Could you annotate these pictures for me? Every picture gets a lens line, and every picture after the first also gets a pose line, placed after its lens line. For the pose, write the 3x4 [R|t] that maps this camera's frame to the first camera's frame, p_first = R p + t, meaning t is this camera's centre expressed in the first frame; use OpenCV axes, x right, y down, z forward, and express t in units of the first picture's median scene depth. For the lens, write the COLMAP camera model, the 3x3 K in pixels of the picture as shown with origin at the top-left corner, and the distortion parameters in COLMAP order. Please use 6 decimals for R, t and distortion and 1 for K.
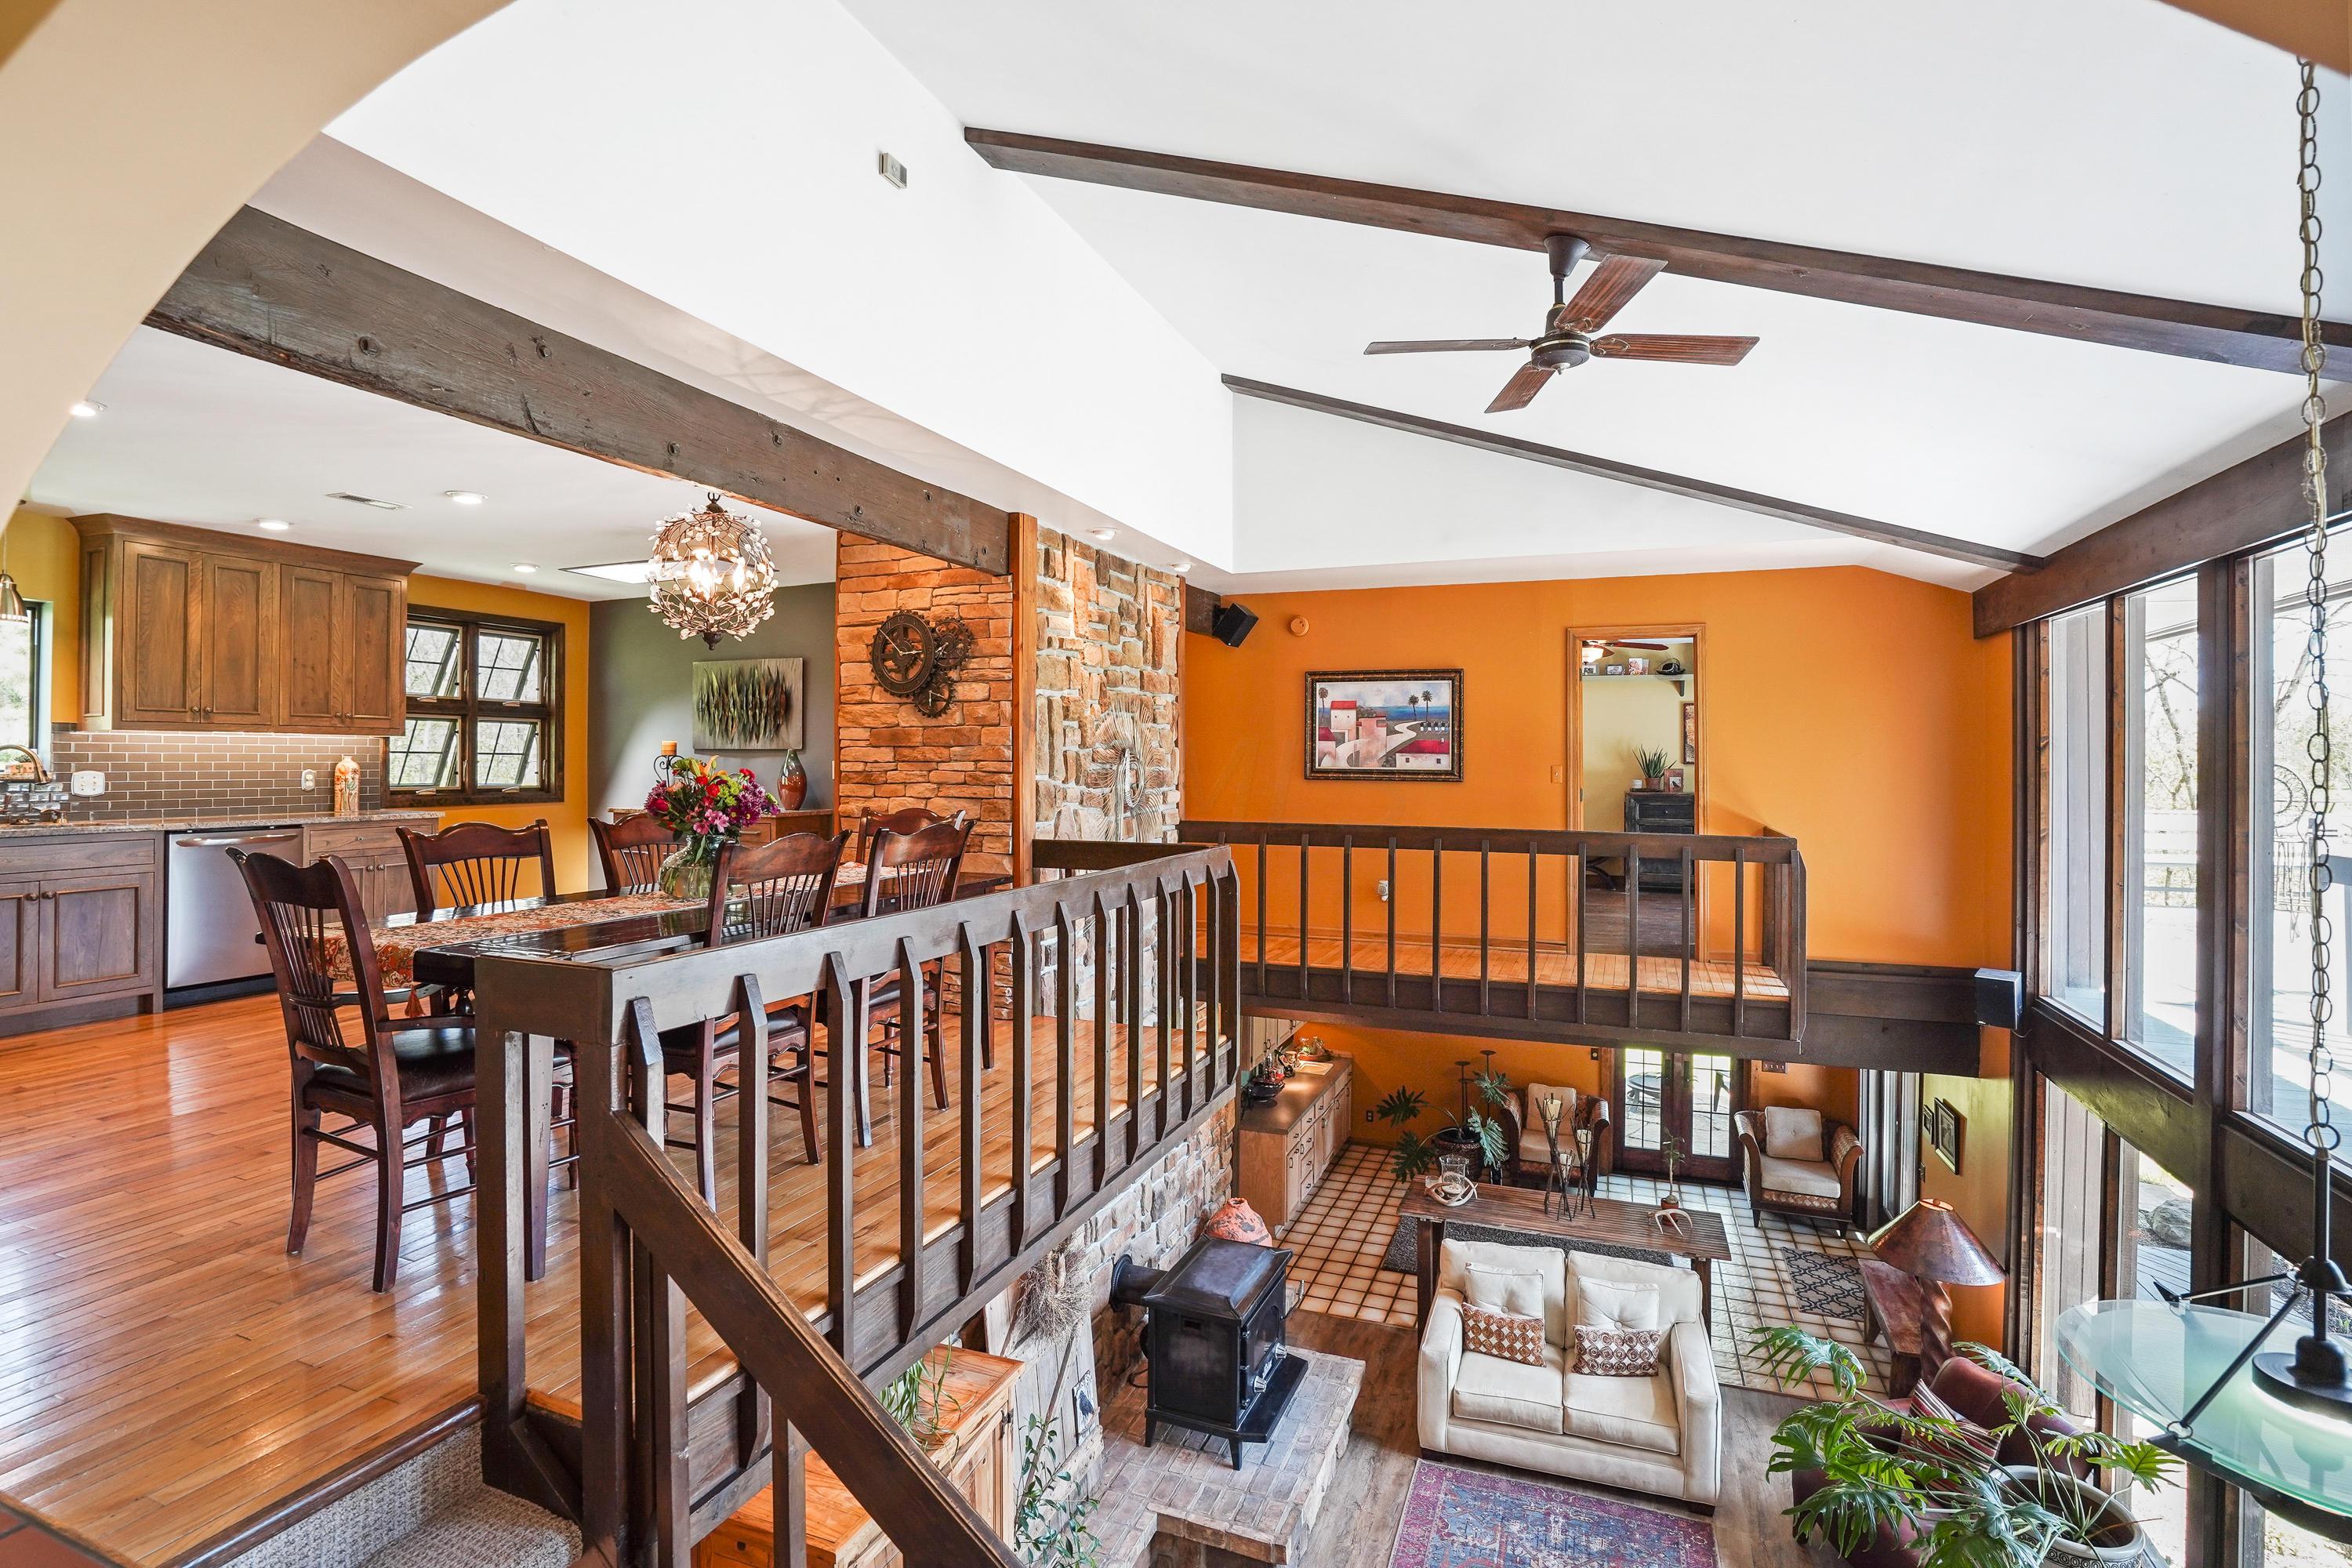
lens RADIAL K [[1103.4, 0, 1170.2], [0, 1103.4, 744.8], [0, 0, 1]] dist [-0.057309, 0.022008]
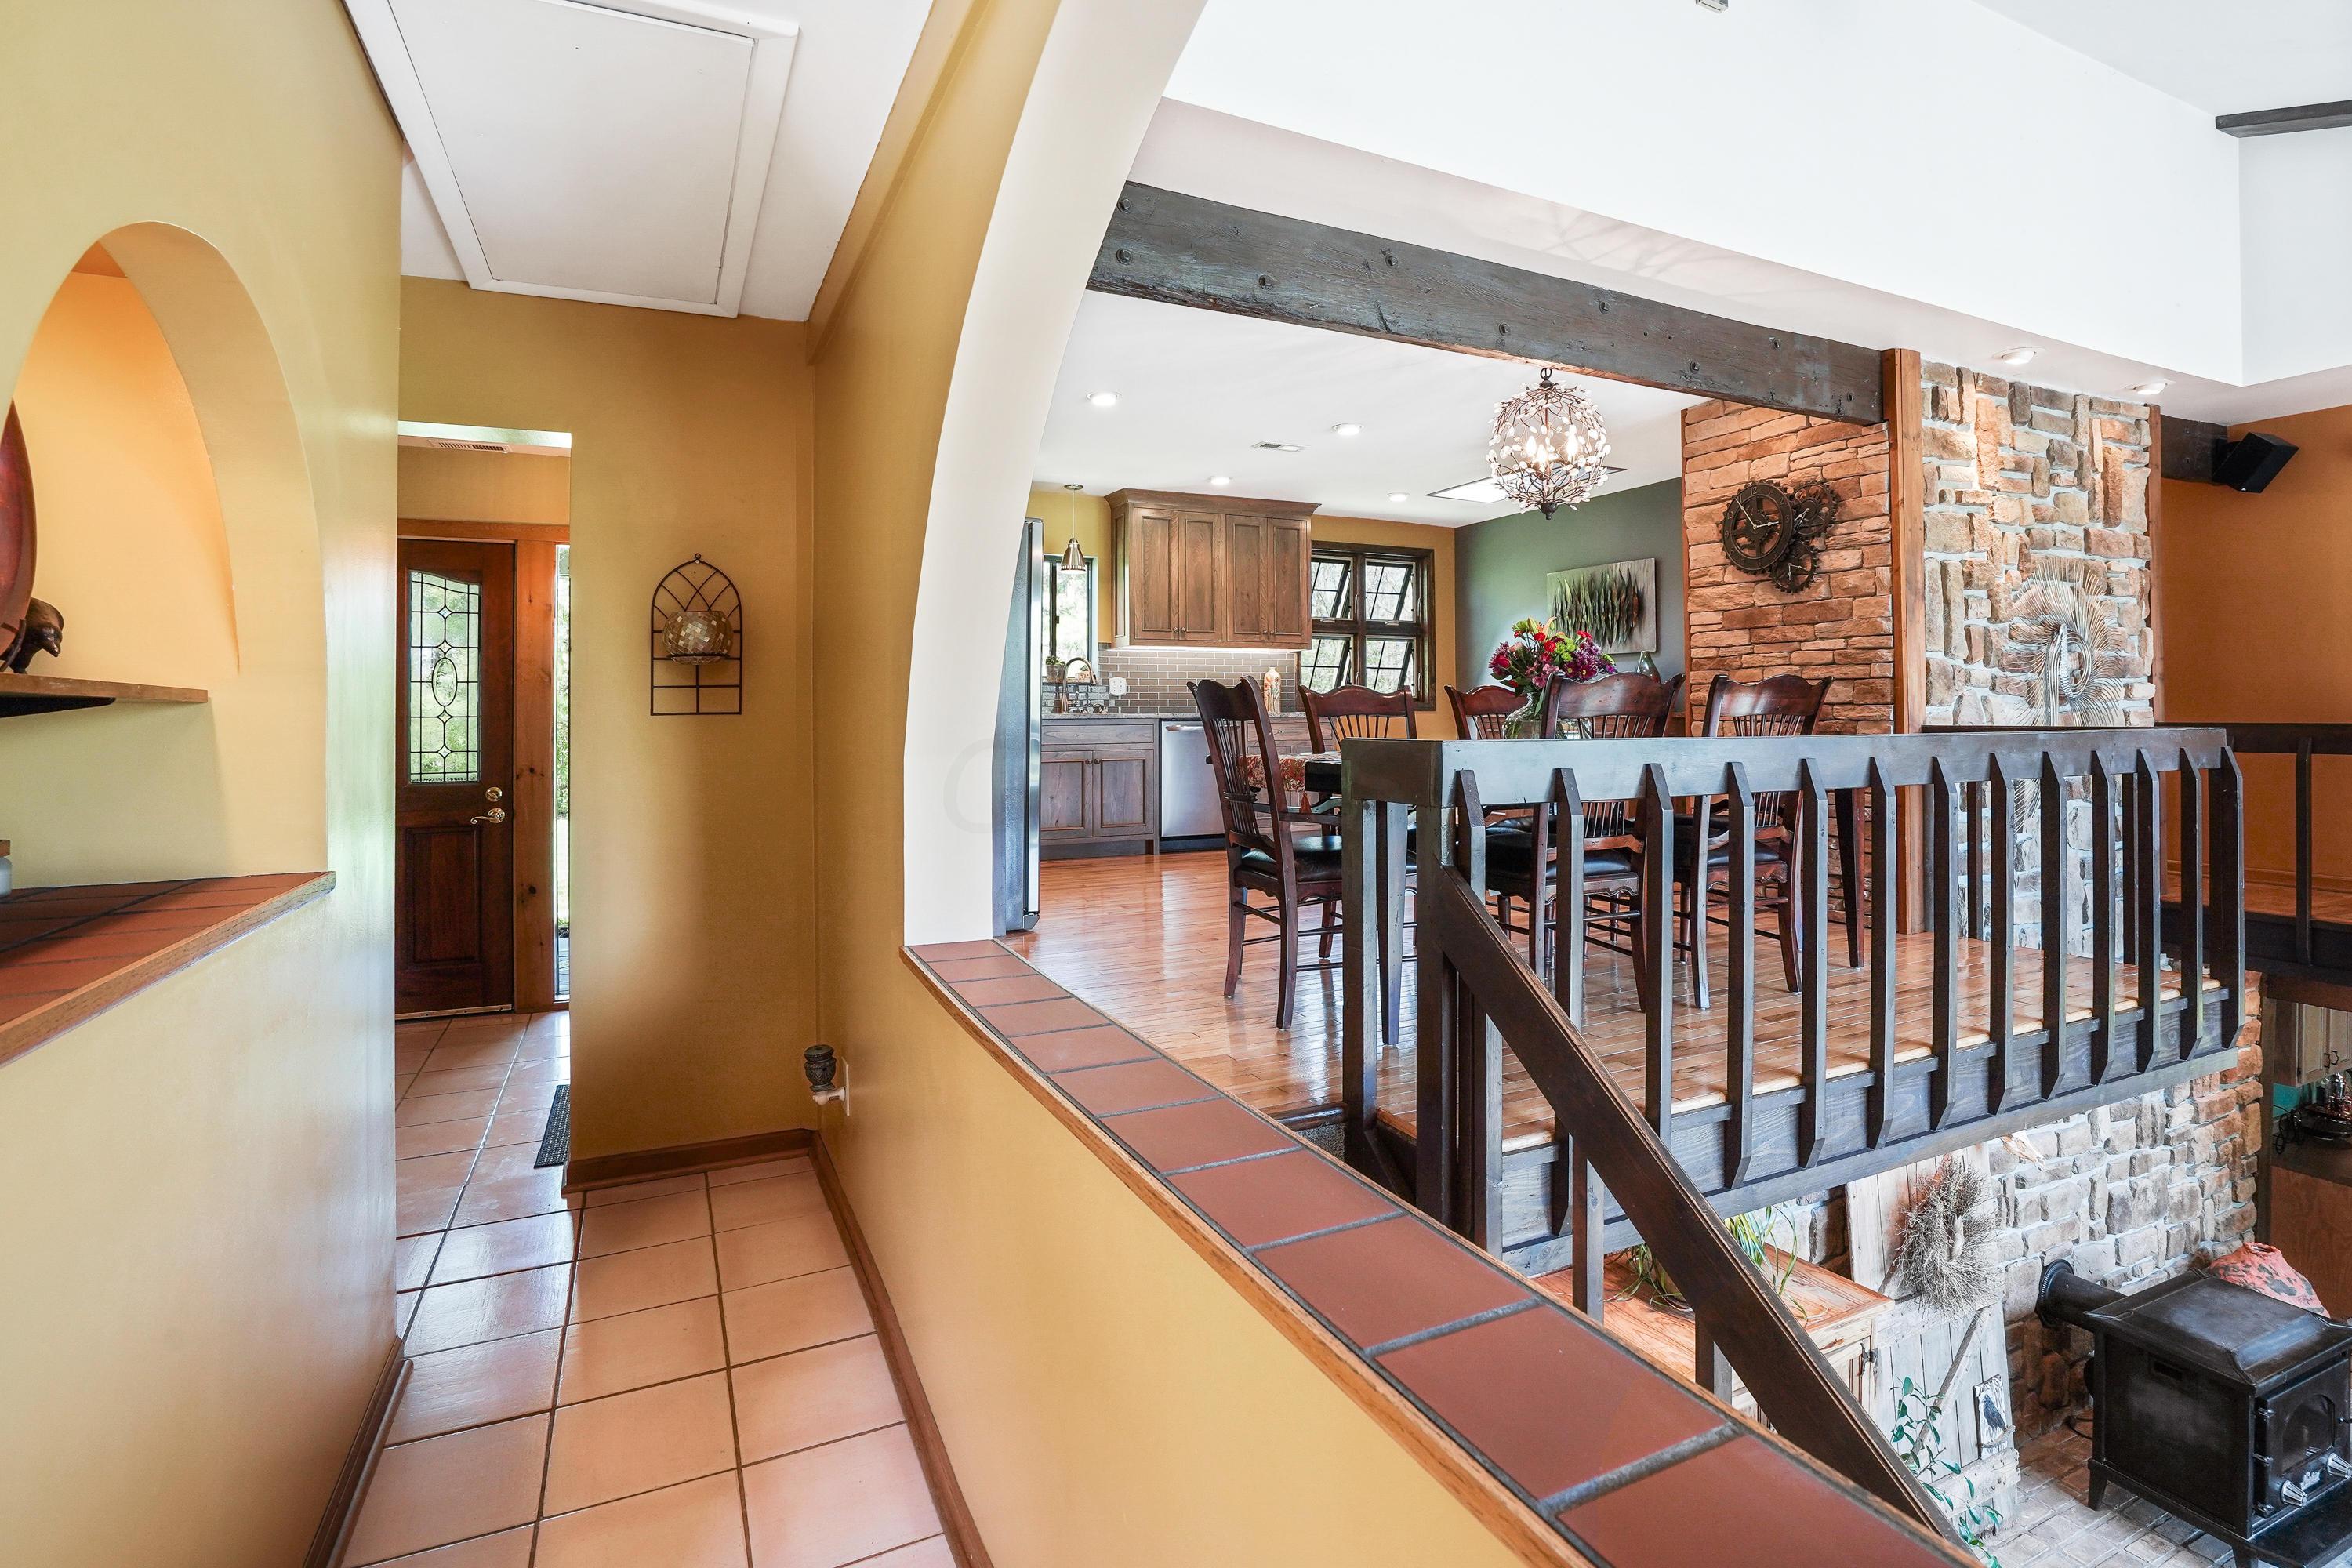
lens RADIAL K [[1123.6, 0, 1172.6], [0, 1123.6, 698.4], [0, 0, 1]] dist [-0.059778, 0.023121]
pose [[0.731986, -0.013098, -0.681193, 0.028821], [0.014281, 0.999890, -0.003881, 0.056481], [0.681170, -0.006887, 0.732093, -0.020080]]
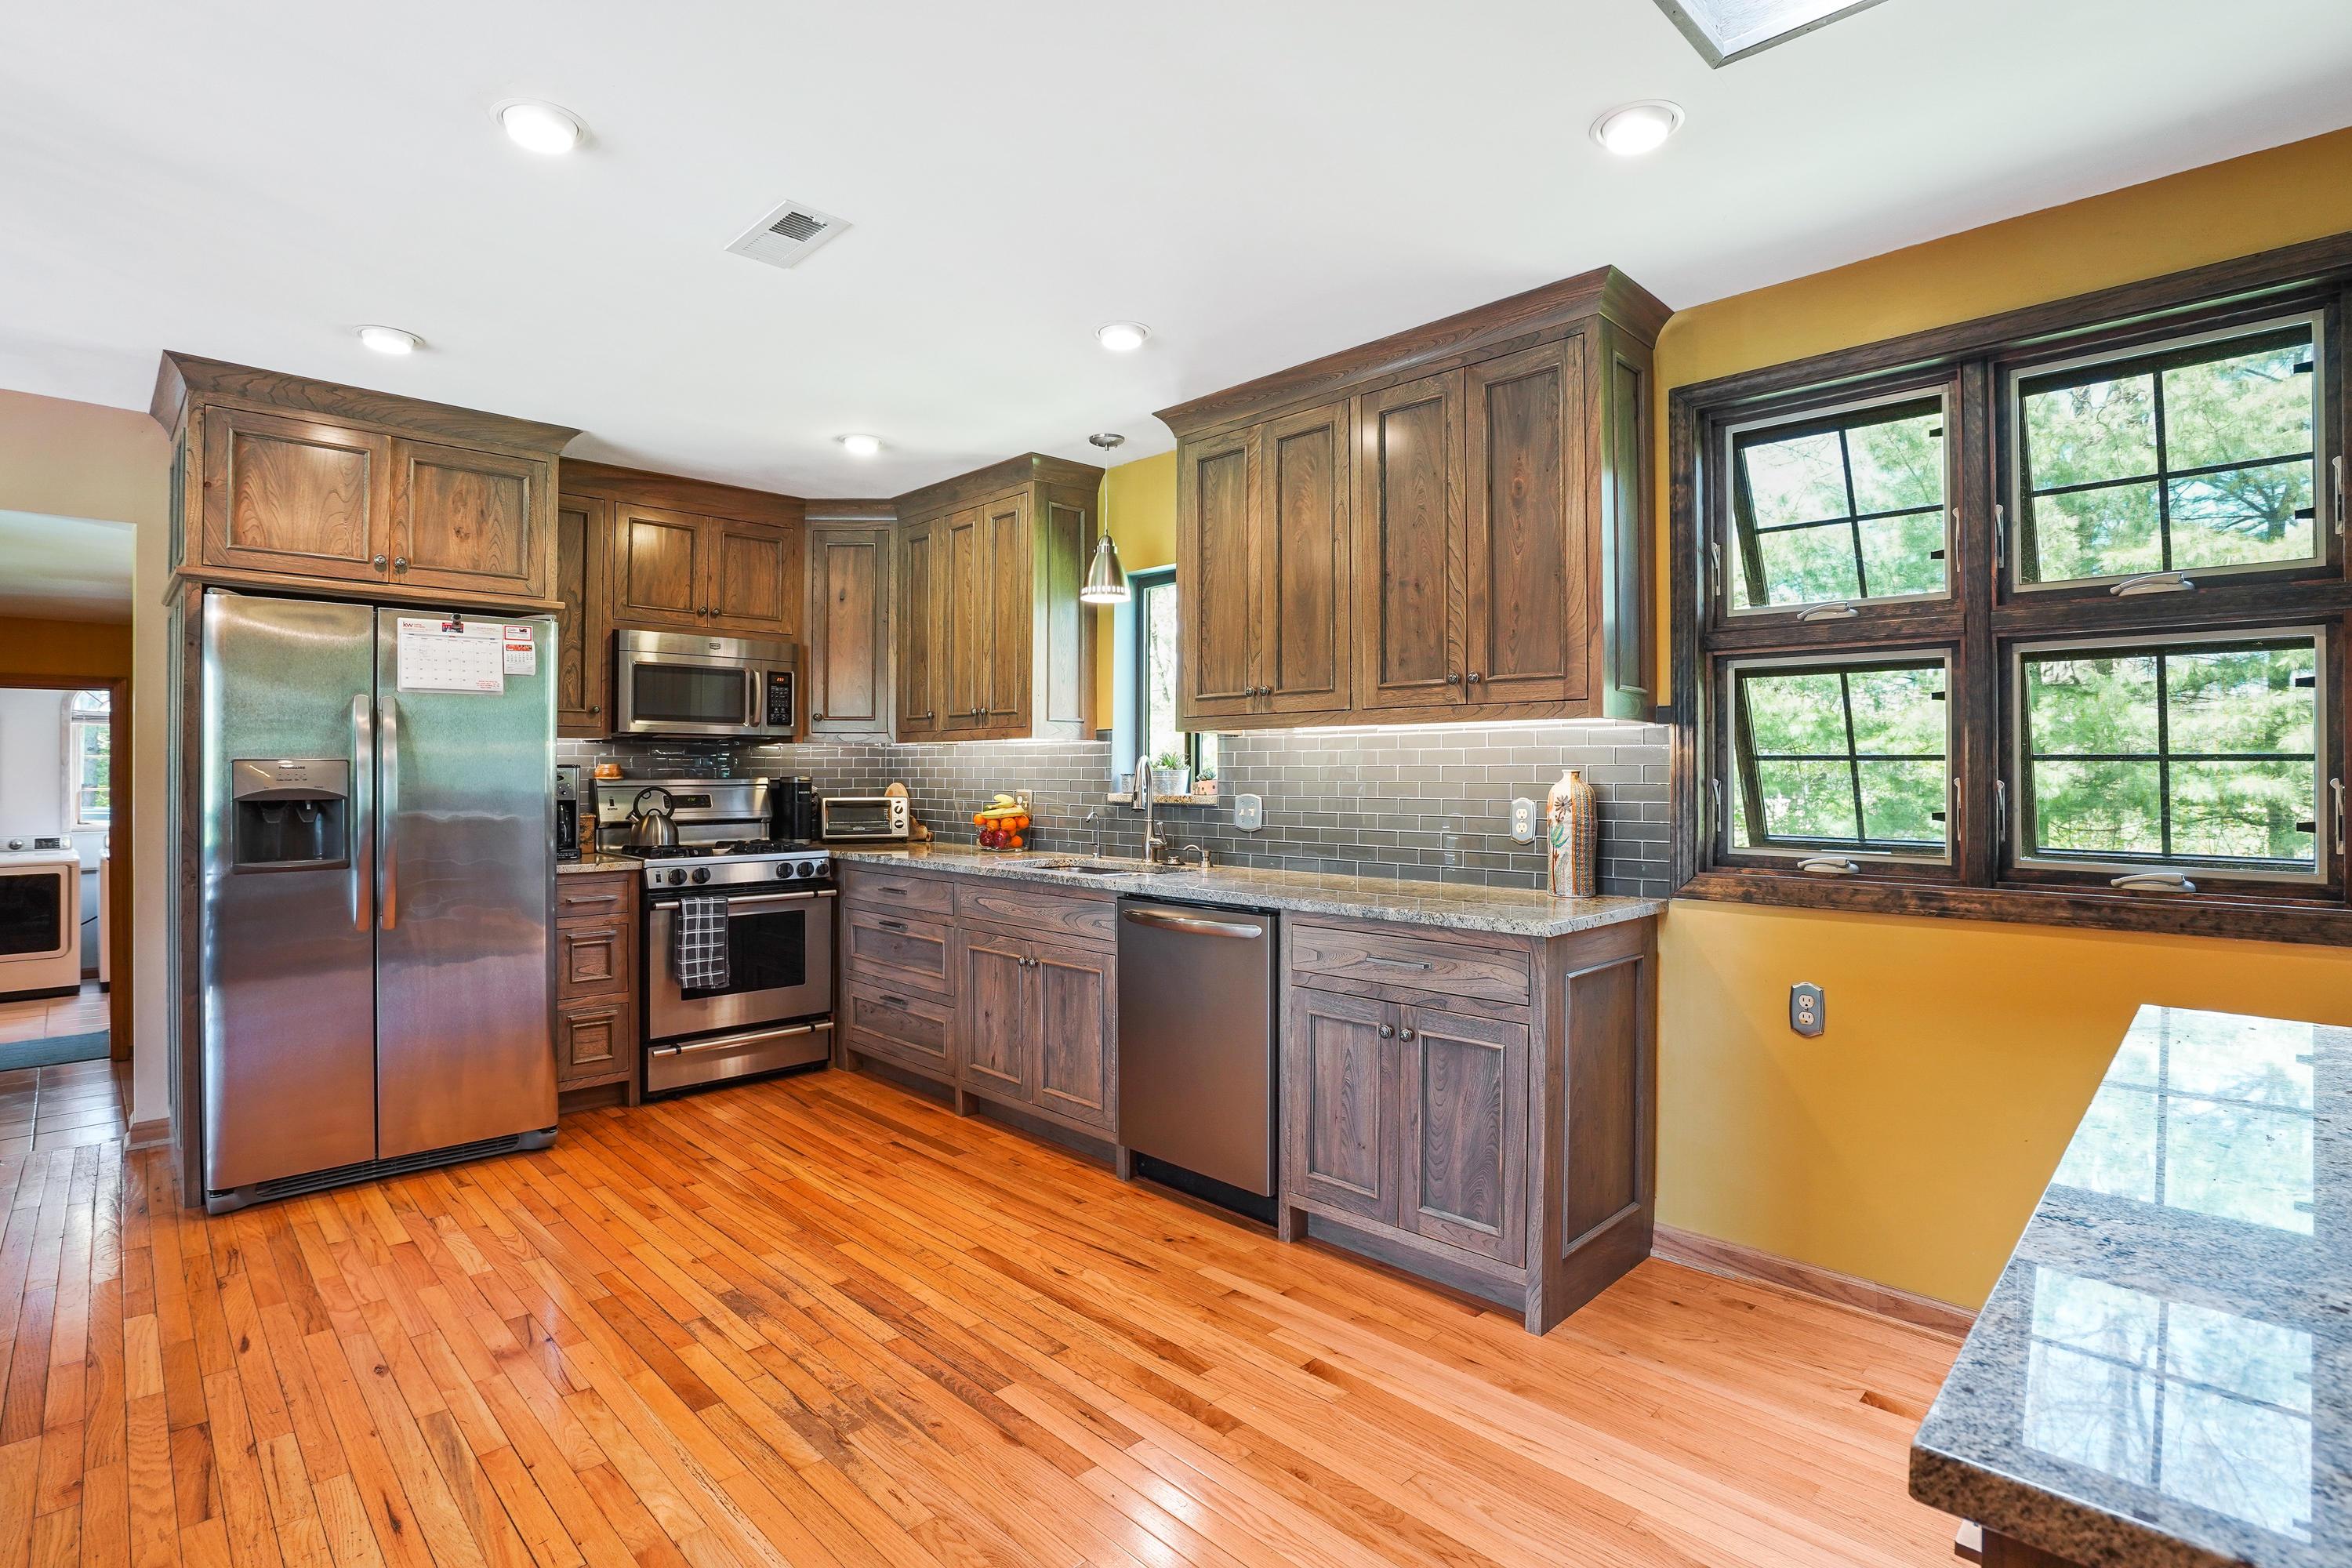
lens RADIAL K [[1133.4, 0, 1177.0], [0, 1133.4, 766.1], [0, 0, 1]] dist [-0.076069, 0.030655]
pose [[-0.394399, -0.006909, -0.918913, -0.320483], [0.013599, 0.999818, -0.013354, 0.015176], [0.918839, -0.017763, -0.394234, 1.187483]]
